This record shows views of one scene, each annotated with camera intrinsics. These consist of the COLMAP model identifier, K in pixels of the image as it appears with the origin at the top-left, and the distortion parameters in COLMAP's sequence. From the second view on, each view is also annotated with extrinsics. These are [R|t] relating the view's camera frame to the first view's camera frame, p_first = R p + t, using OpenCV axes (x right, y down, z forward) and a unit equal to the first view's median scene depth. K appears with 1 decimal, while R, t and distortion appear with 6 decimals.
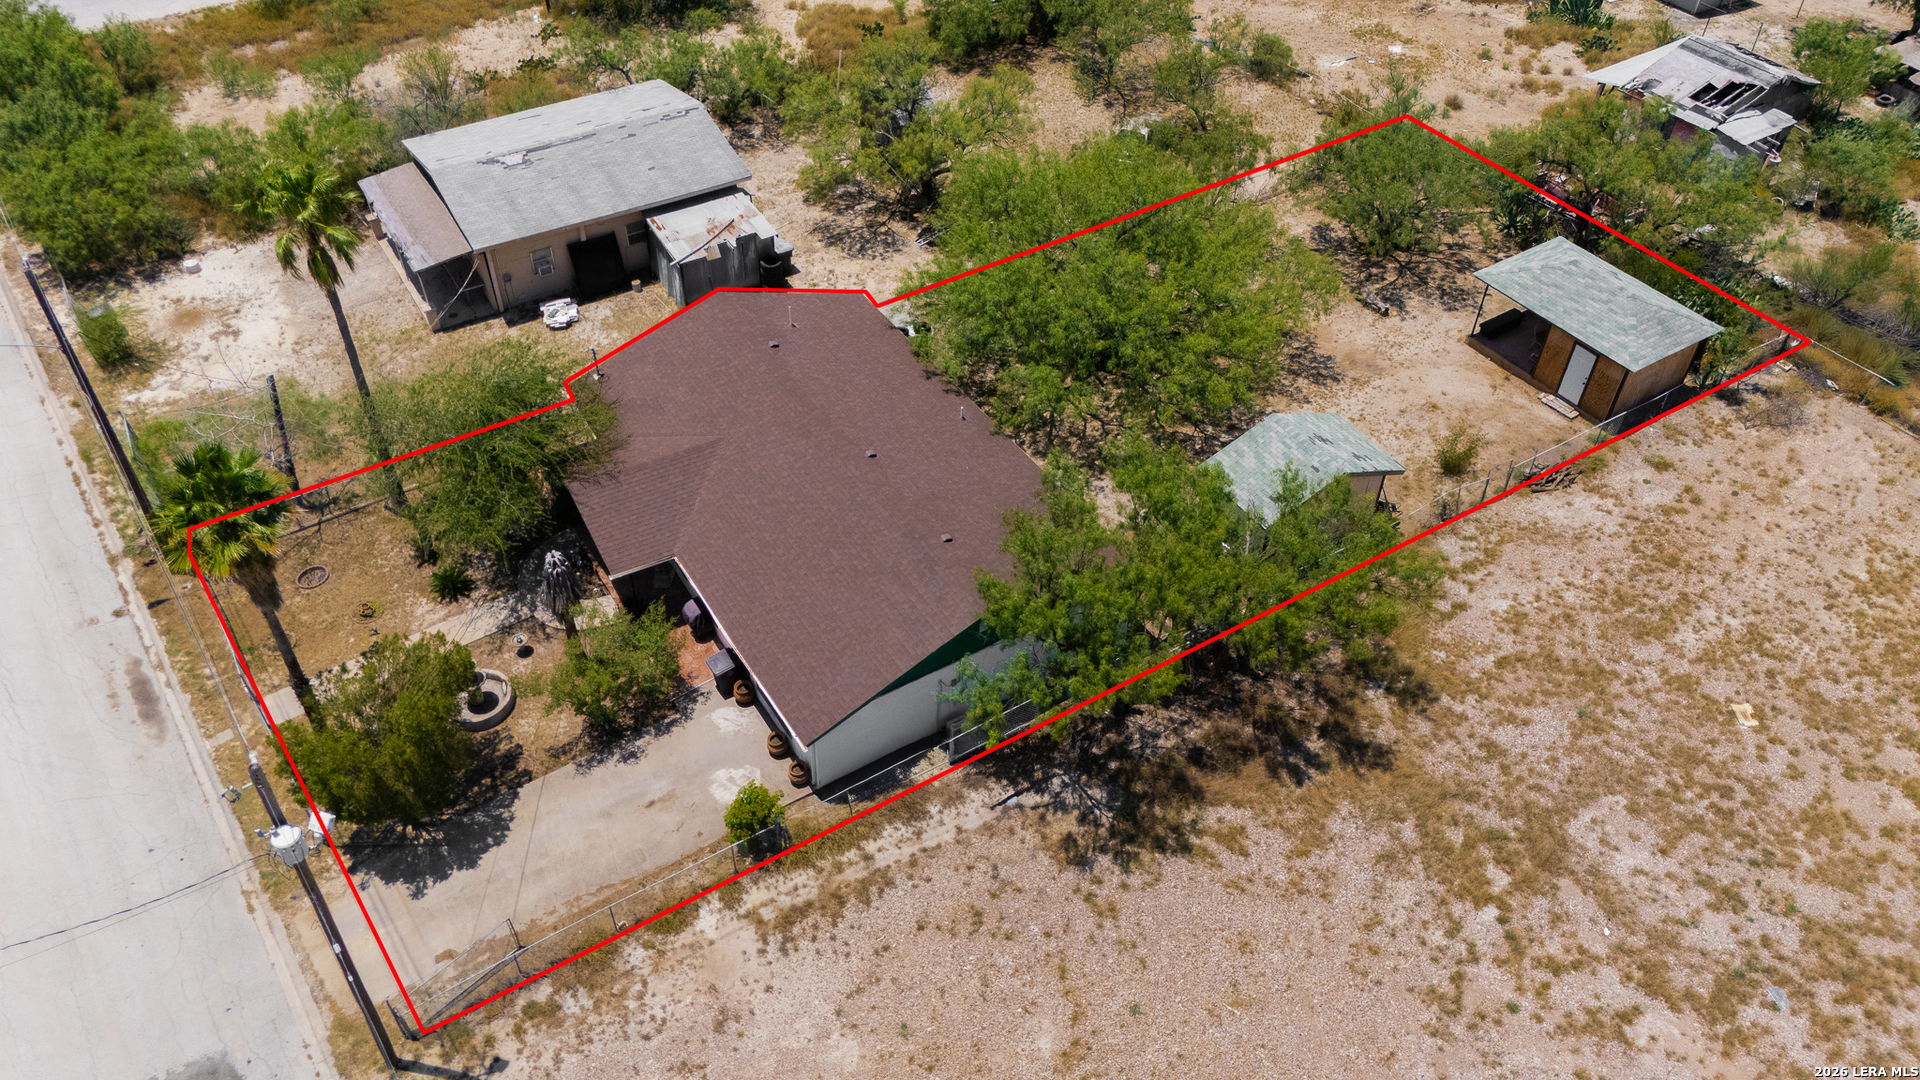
lens RADIAL K [[1418.5, 0, 949.6], [0, 1418.5, 541.4], [0, 0, 1]] dist [0.068501, -0.047406]
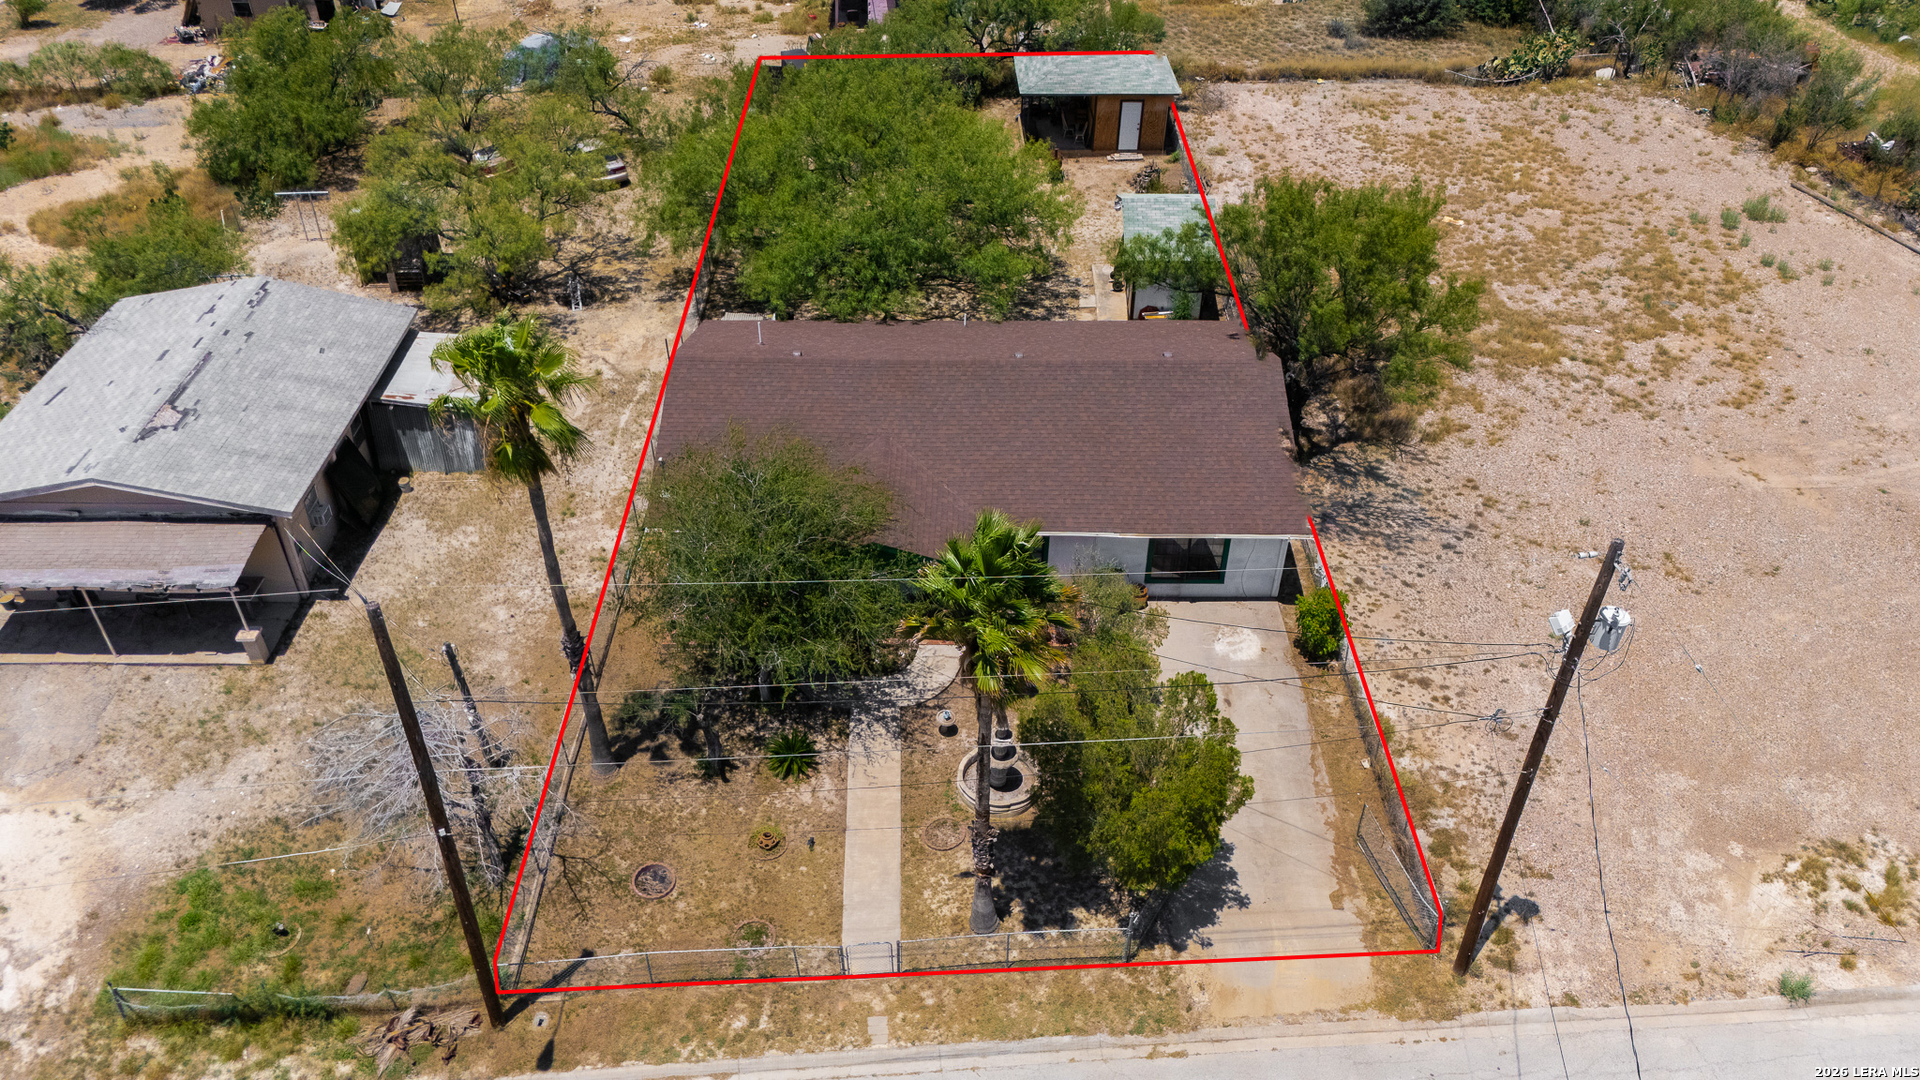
lens RADIAL K [[1425.3, 0, 959.9], [0, 1425.3, 533.7], [0, 0, 1]] dist [0.067831, -0.058139]
pose [[0.516572, -0.520410, 0.679947, -0.901630], [0.584185, 0.794779, 0.164480, -0.166784], [-0.626005, 0.312249, 0.714576, 0.406679]]
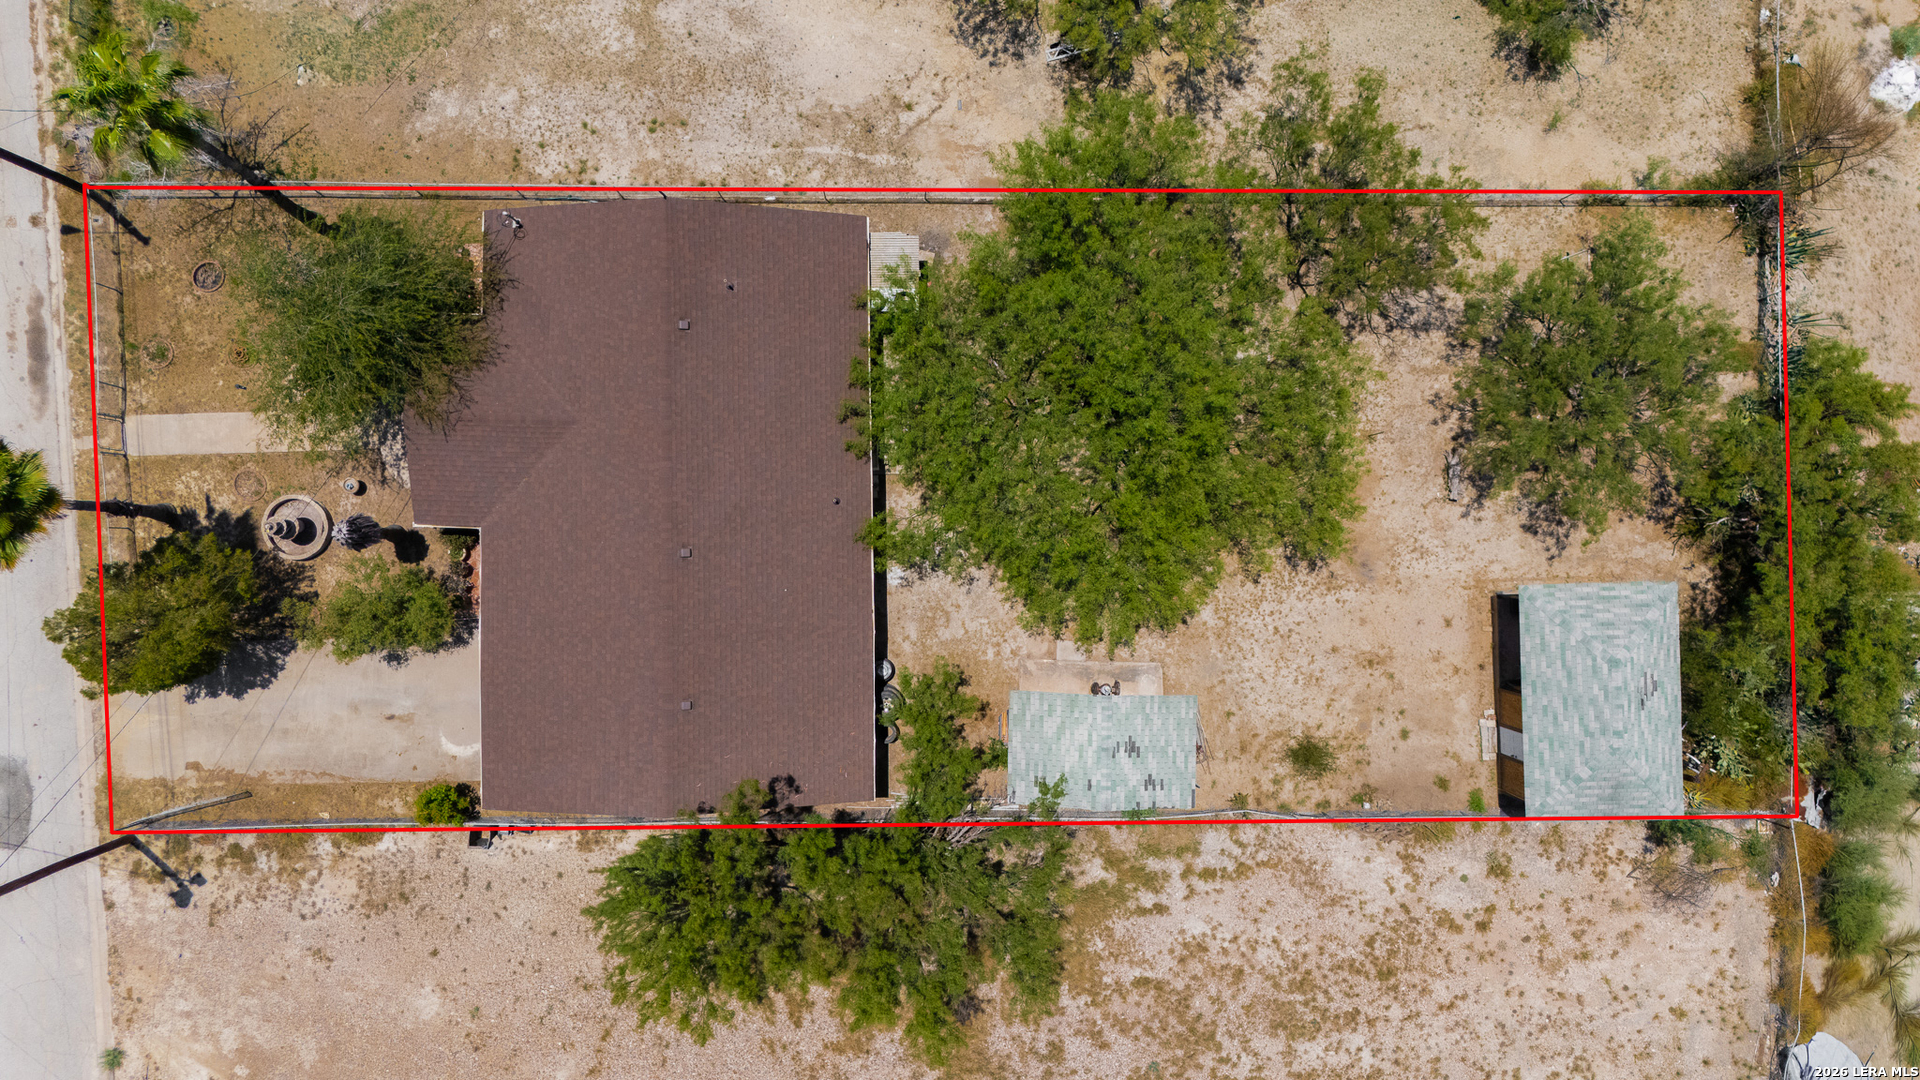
lens RADIAL K [[1425.3, 0, 959.9], [0, 1425.3, 533.7], [0, 0, 1]] dist [0.067831, -0.058139]
pose [[0.854859, 0.518723, 0.011954, 0.093526], [-0.369945, 0.593196, 0.715024, -0.919233], [0.363808, -0.615667, 0.698997, 0.453699]]
